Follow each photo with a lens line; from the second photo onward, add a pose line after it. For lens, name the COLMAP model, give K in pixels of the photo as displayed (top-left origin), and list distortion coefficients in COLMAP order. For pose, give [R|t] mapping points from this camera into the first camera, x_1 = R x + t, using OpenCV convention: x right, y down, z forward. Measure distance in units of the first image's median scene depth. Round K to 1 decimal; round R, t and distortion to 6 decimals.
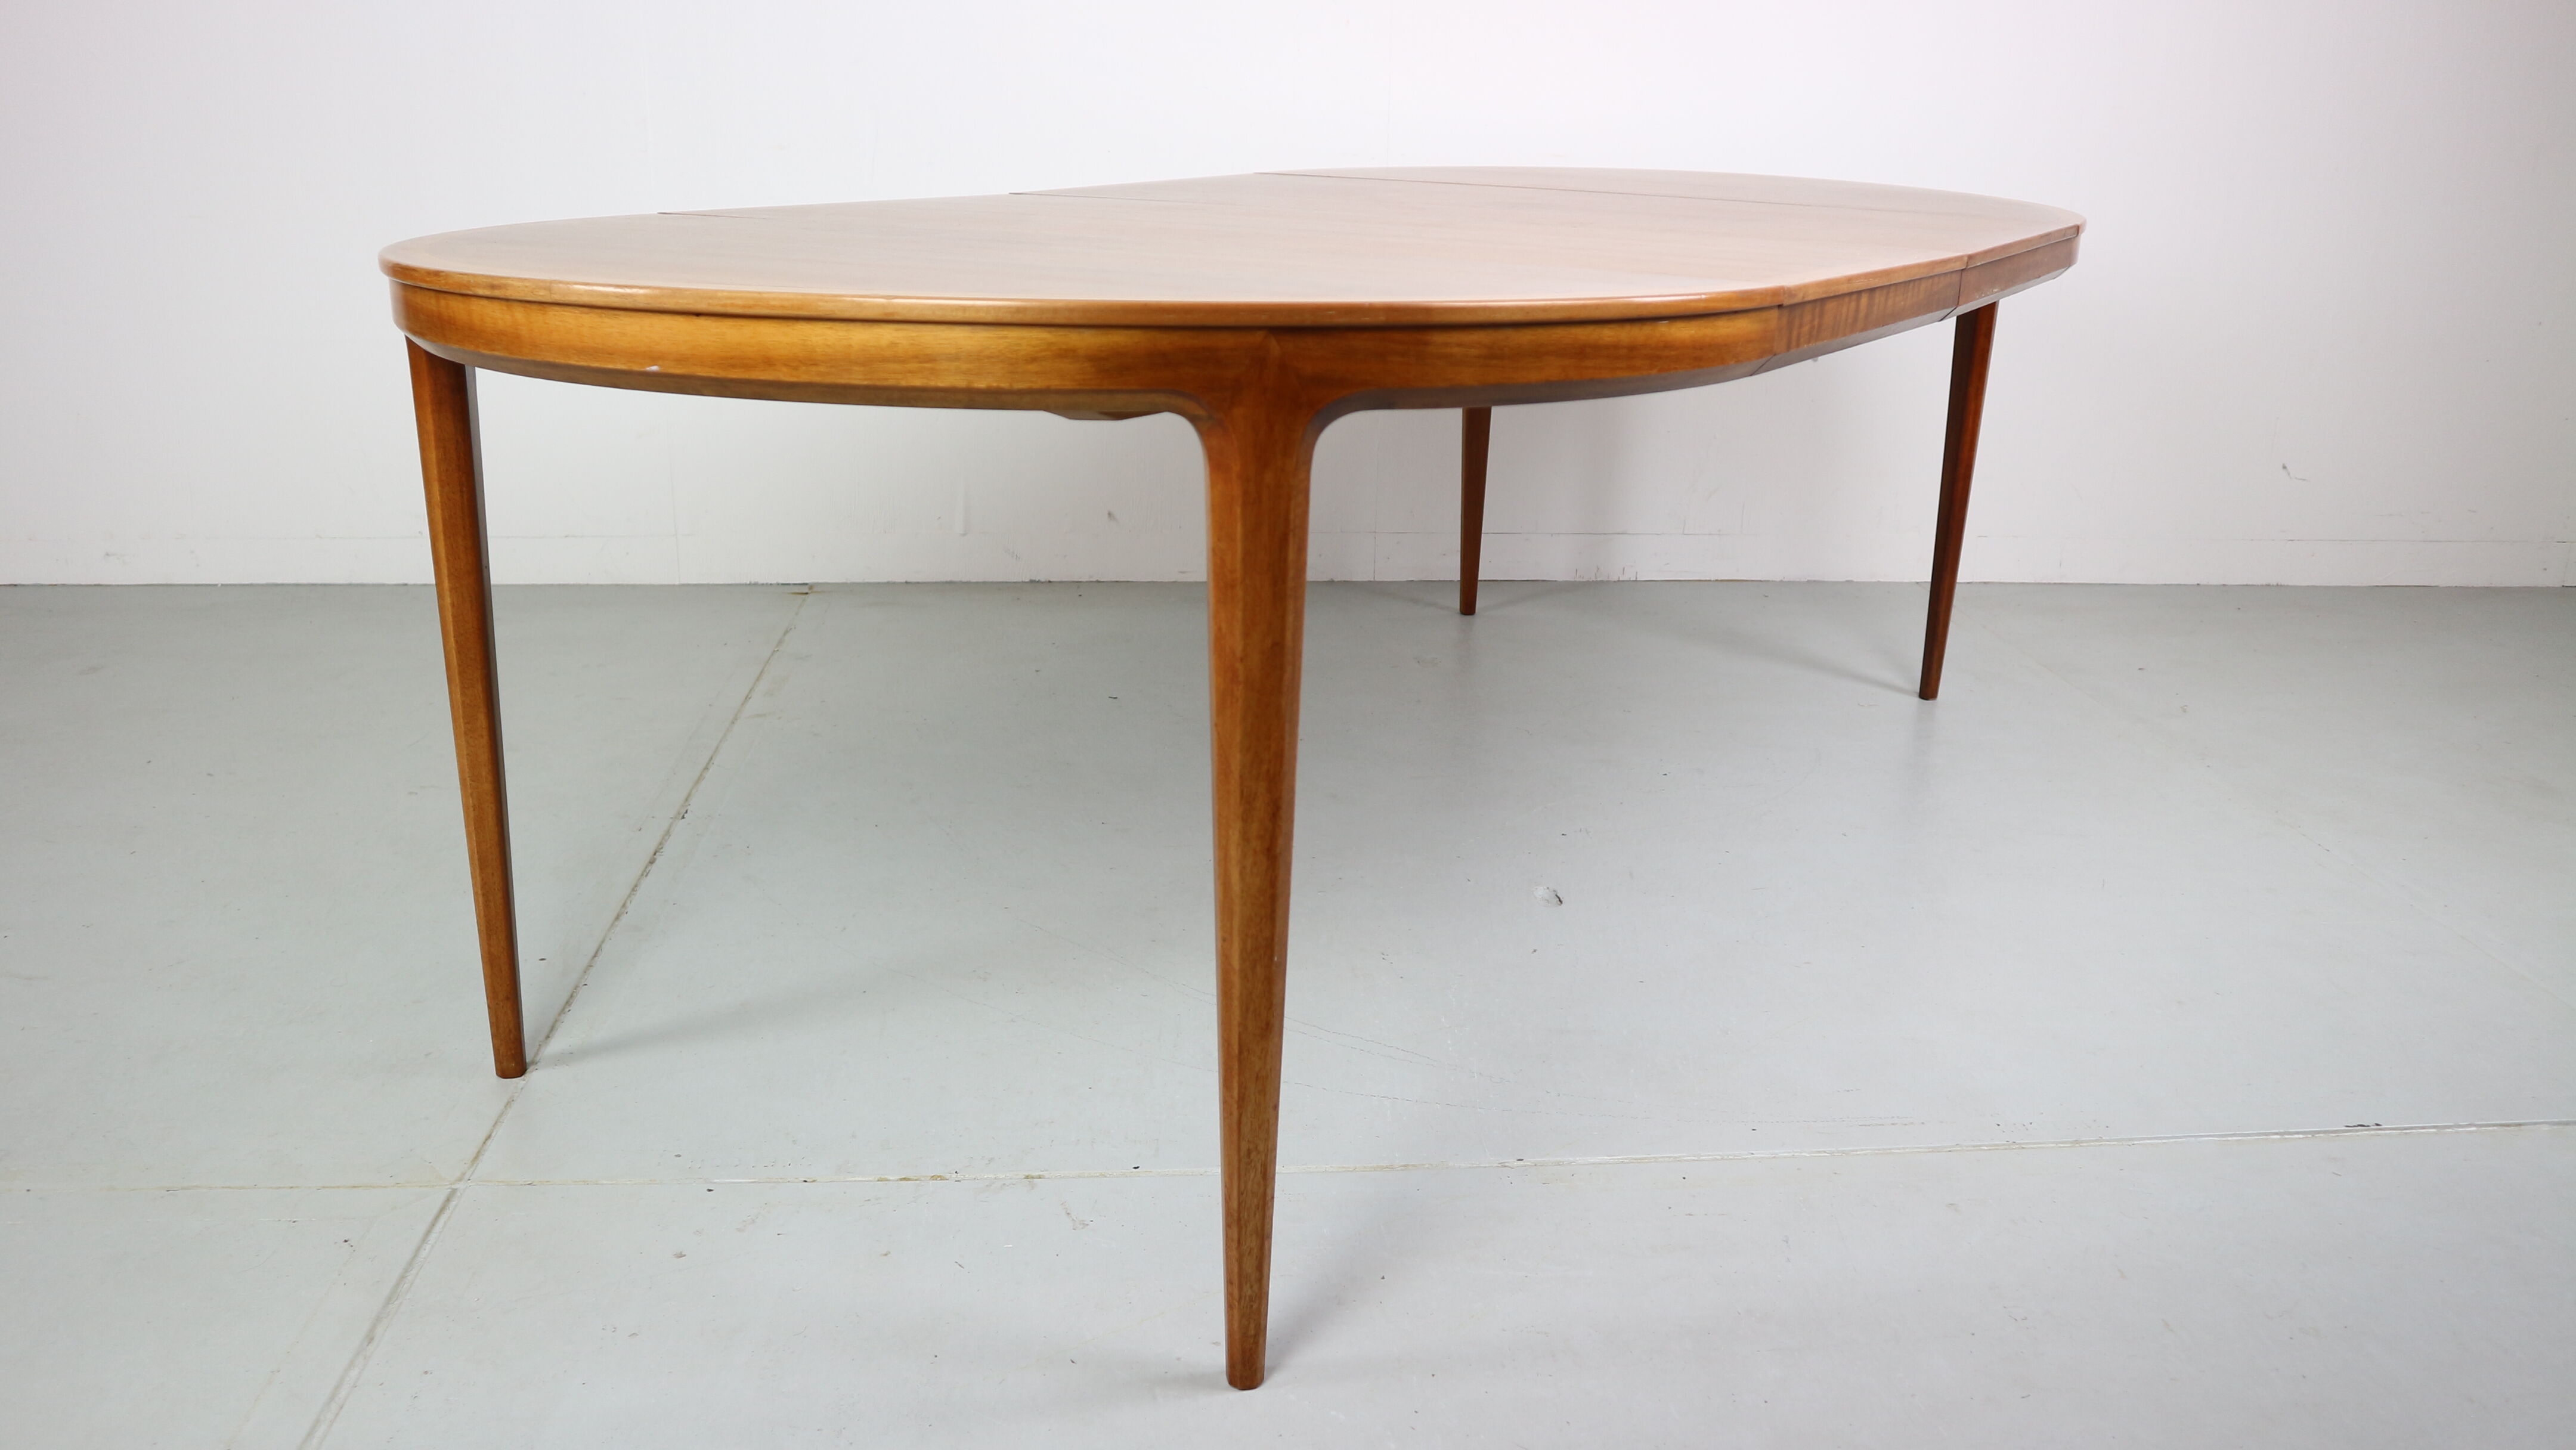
lens RADIAL K [[1892.8, 0, 1288.0], [0, 1892.8, 725.0], [0, 0, 1]] dist [-0.123601, 0.084621]
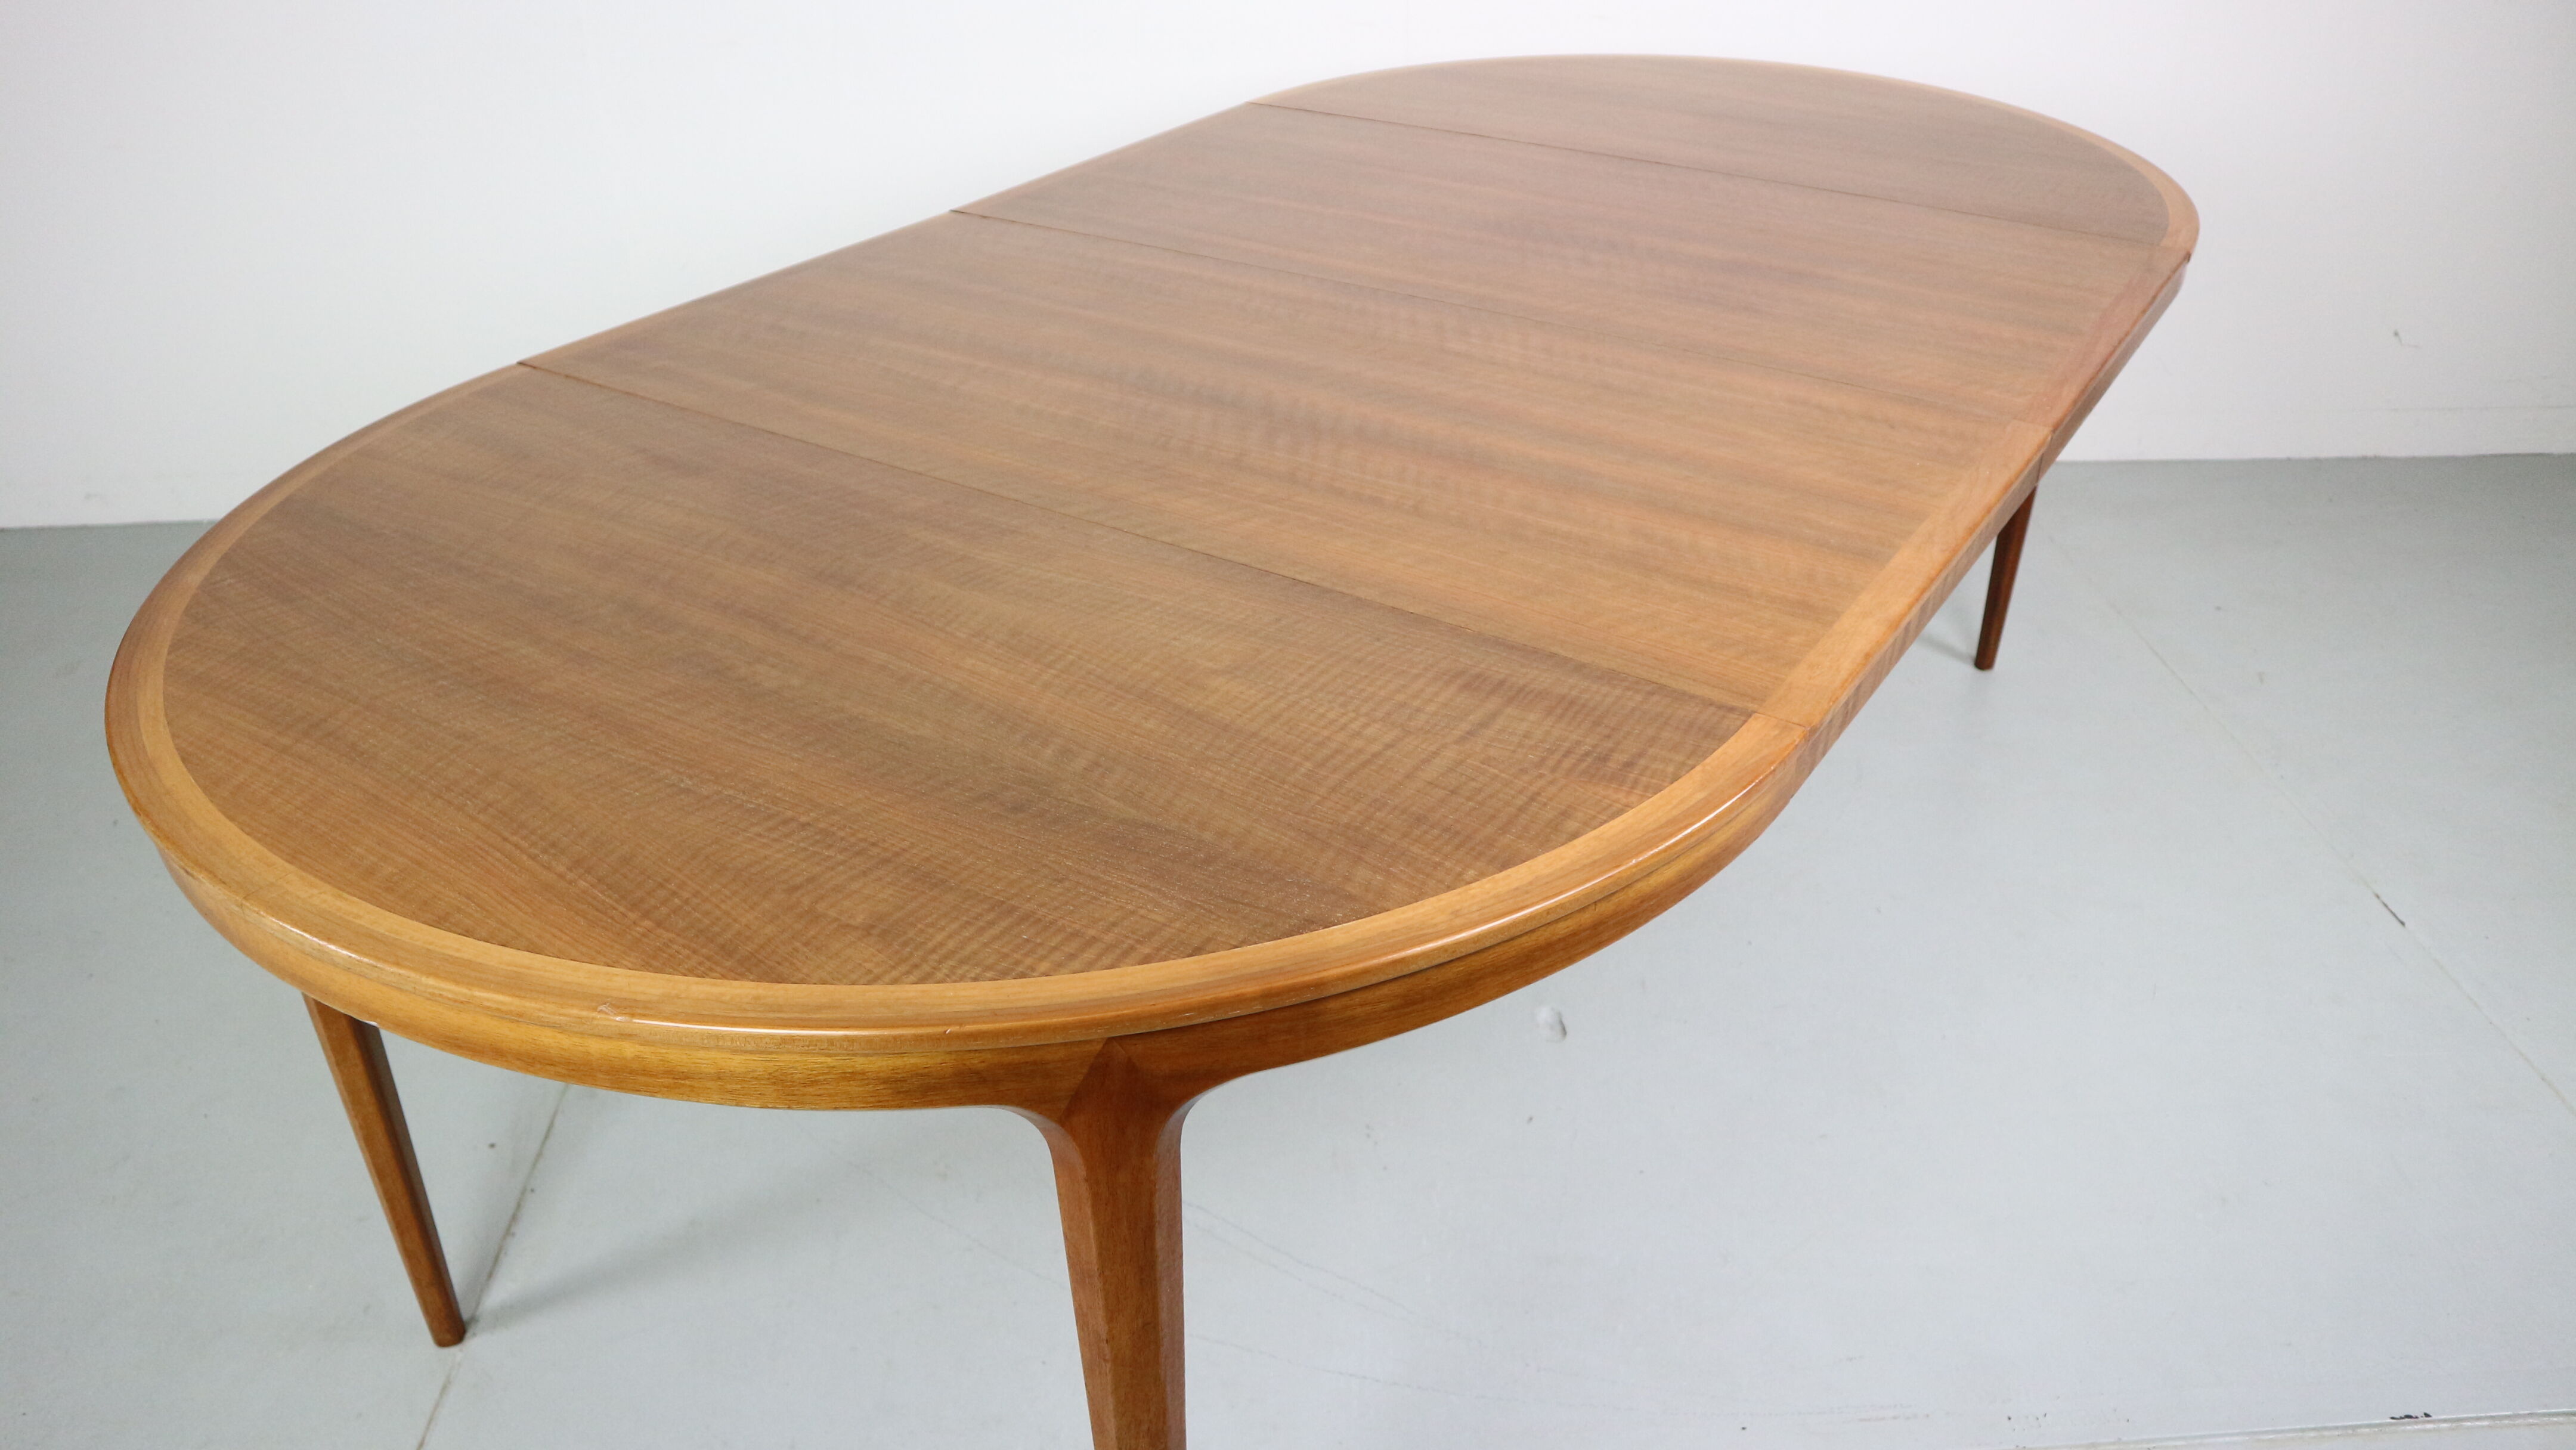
lens RADIAL K [[1821.2, 0, 1284.9], [0, 1821.2, 731.6], [0, 0, 1]] dist [-0.133564, 0.085213]
pose [[0.998914, -0.008819, -0.045756, 0.079138], [0.018282, 0.977369, 0.210749, -0.396446], [0.042862, -0.211357, 0.976469, 0.243488]]
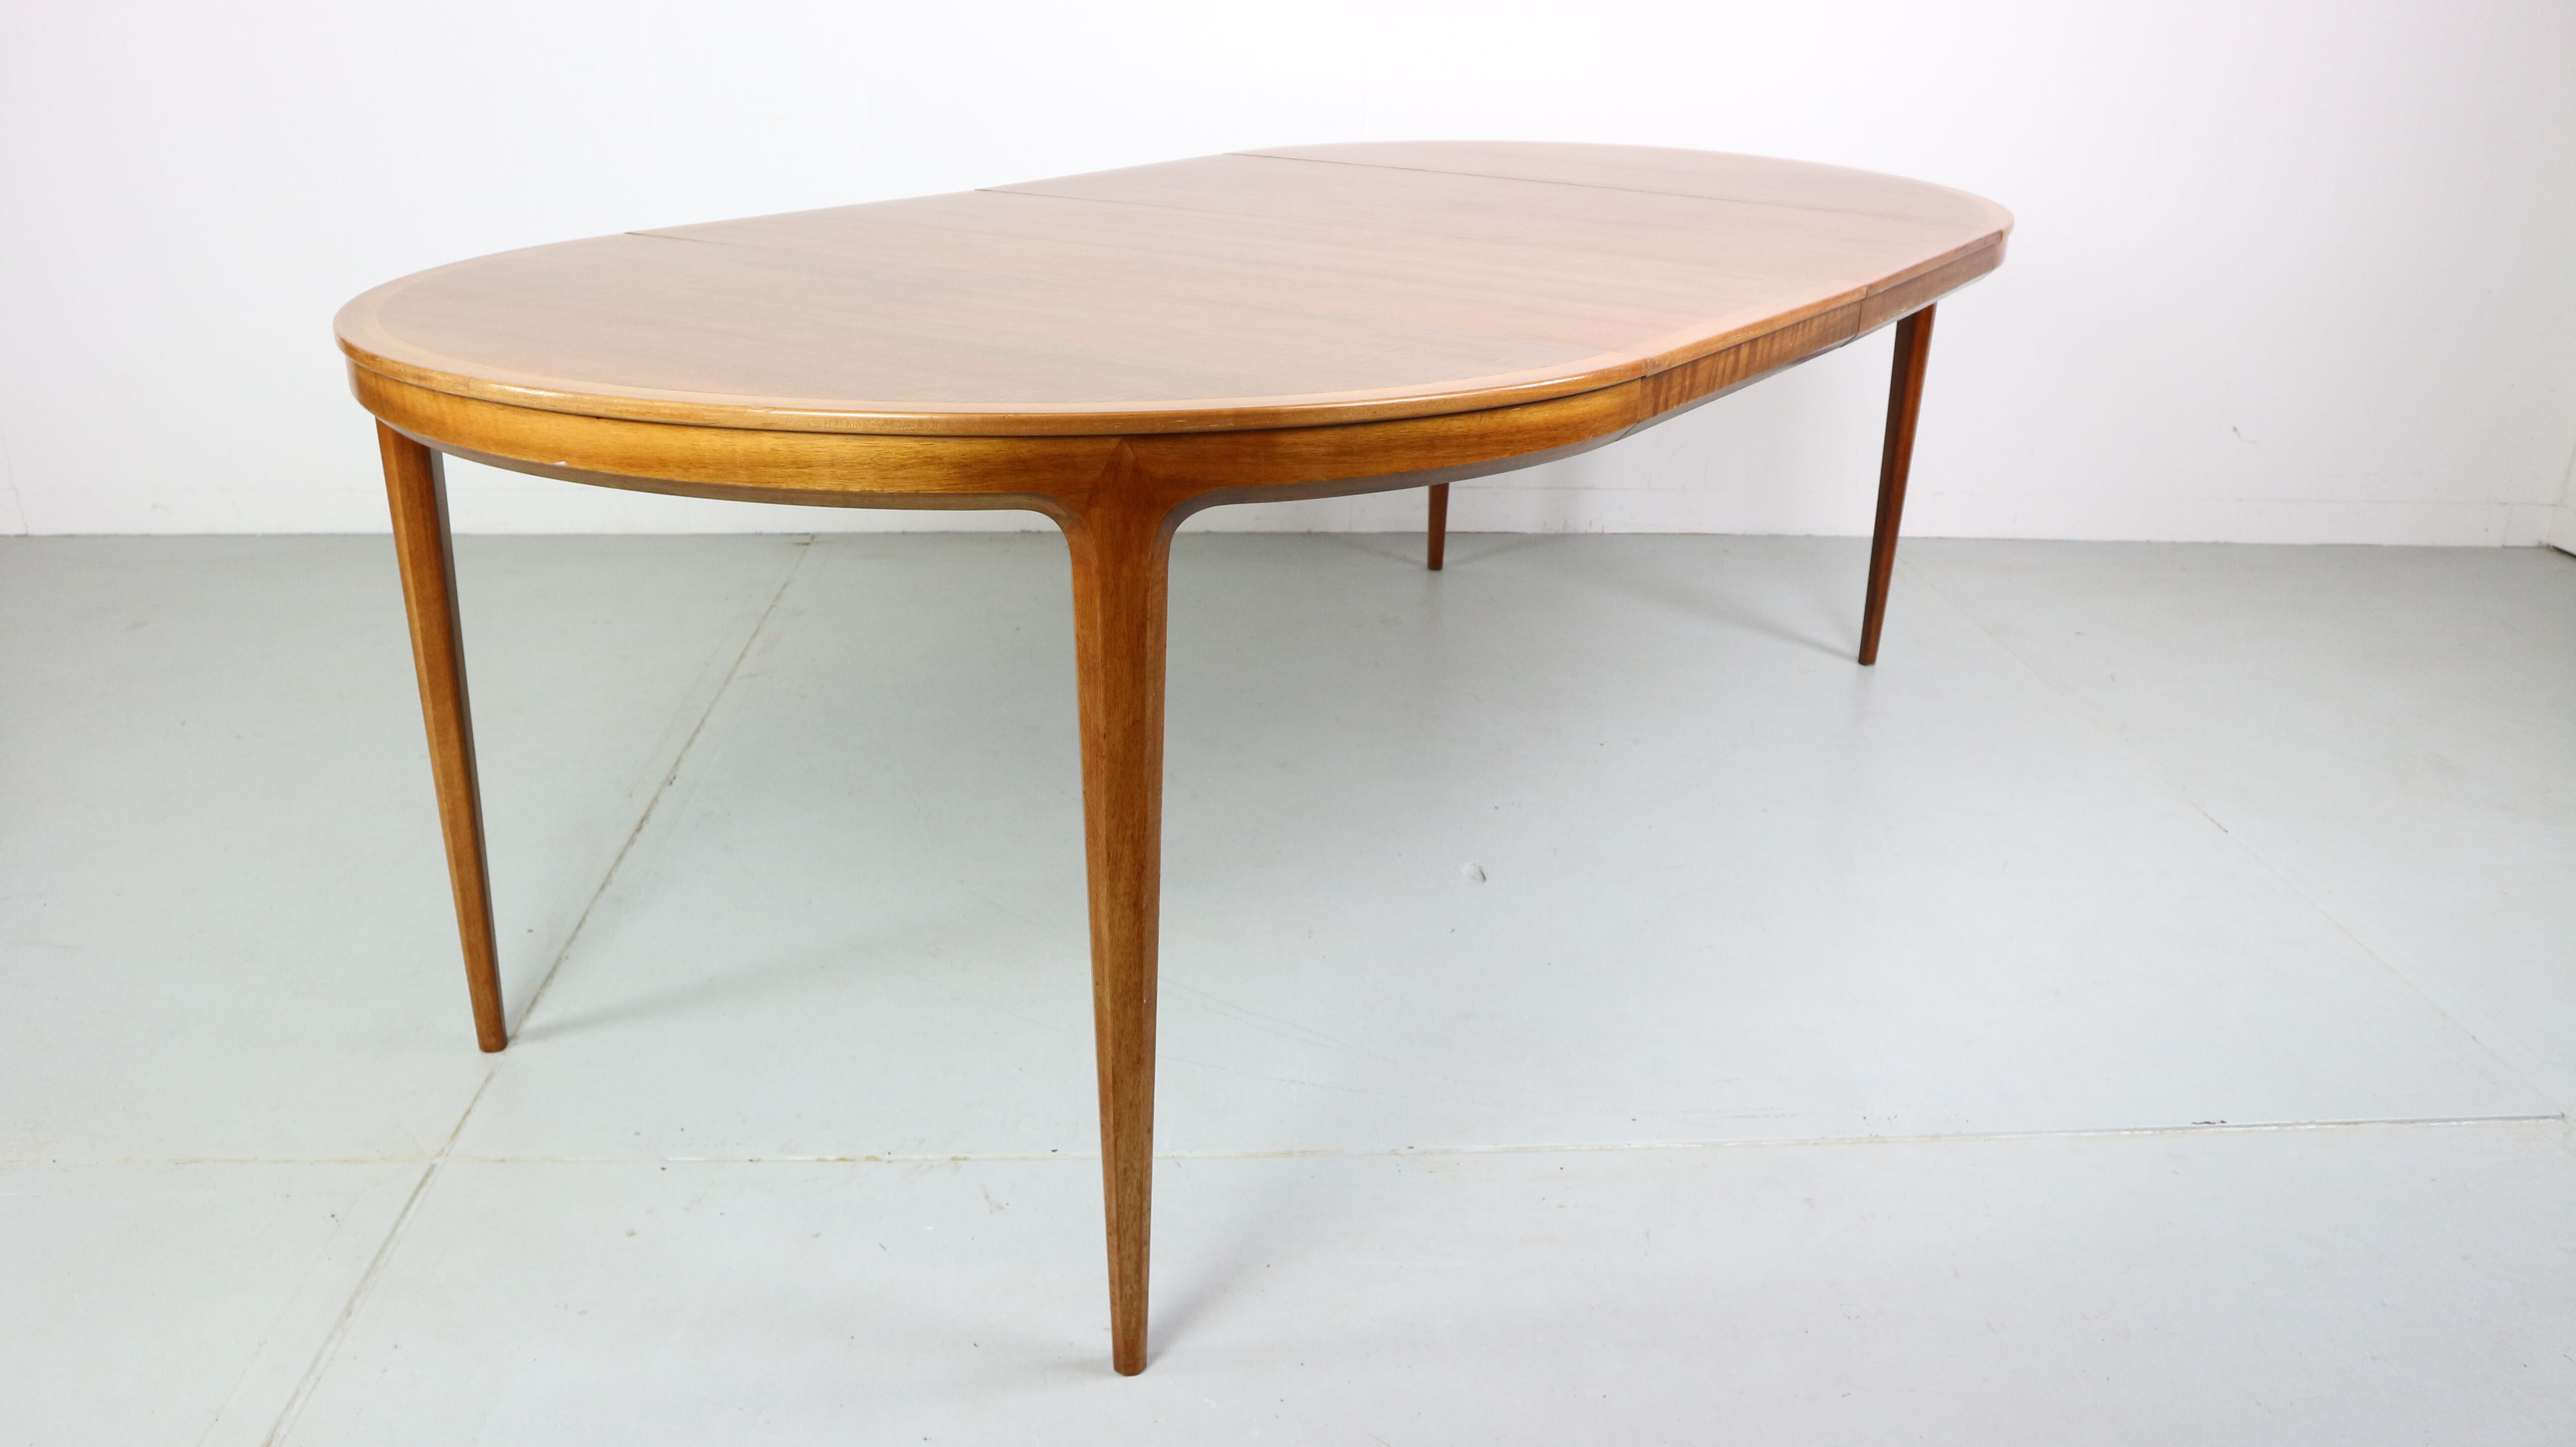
lens RADIAL K [[1821.3, 0, 1284.9], [0, 1821.3, 730.1], [0, 0, 1]] dist [-0.133564, 0.085213]
pose [[0.999764, 0.009582, -0.019501, 0.083907], [-0.008286, 0.997819, 0.065488, -0.091105], [0.020086, -0.065311, 0.997663, -0.026857]]
